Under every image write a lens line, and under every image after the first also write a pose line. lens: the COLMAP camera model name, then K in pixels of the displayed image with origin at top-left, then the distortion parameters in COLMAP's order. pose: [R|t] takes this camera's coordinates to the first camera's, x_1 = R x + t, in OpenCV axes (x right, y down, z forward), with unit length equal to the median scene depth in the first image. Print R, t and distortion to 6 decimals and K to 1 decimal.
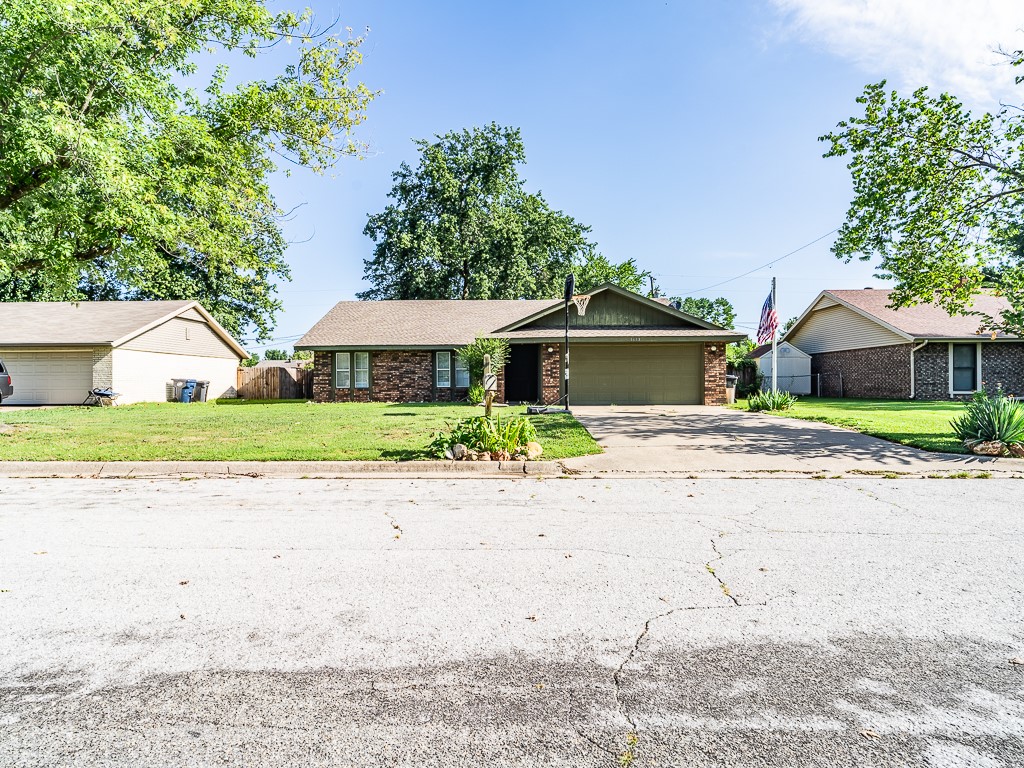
lens RADIAL K [[596.2, 0, 512.0], [0, 596.2, 384.0], [0, 0, 1]] dist [-0.002511, -0.000790]
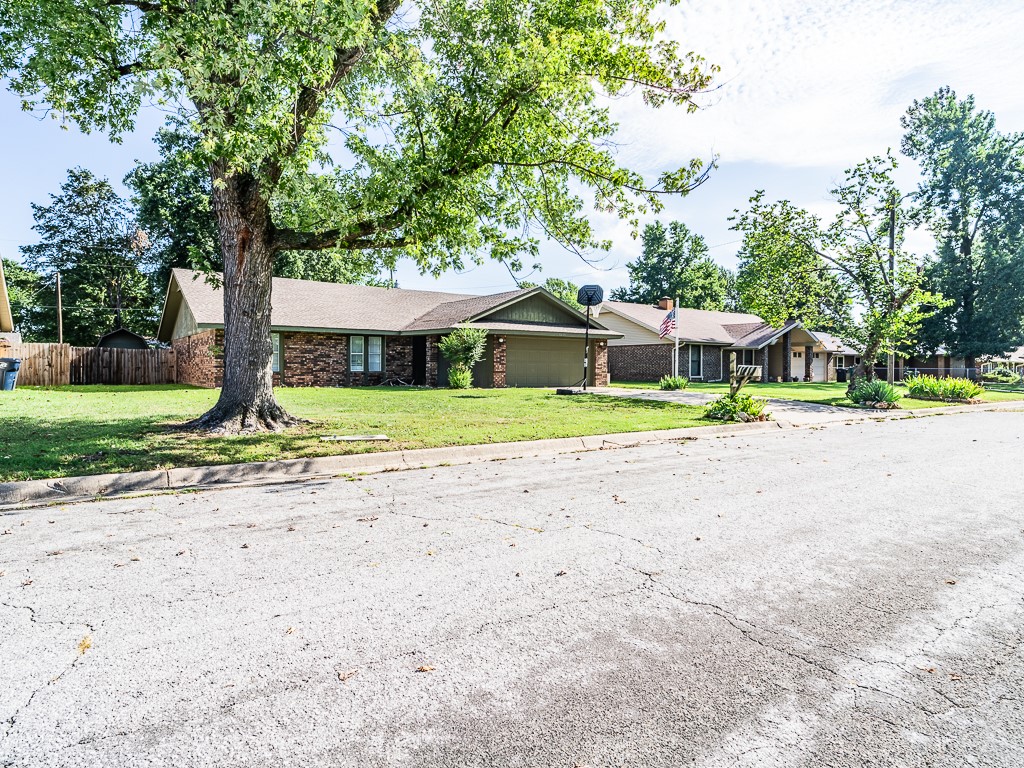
lens RADIAL K [[596.2, 0, 512.0], [0, 596.2, 384.0], [0, 0, 1]] dist [-0.002511, -0.000790]
pose [[0.816395, -0.005904, 0.577463, -0.578869], [-0.009668, 0.999668, 0.023889, 0.000226], [-0.577413, -0.025086, 0.816067, 0.032677]]
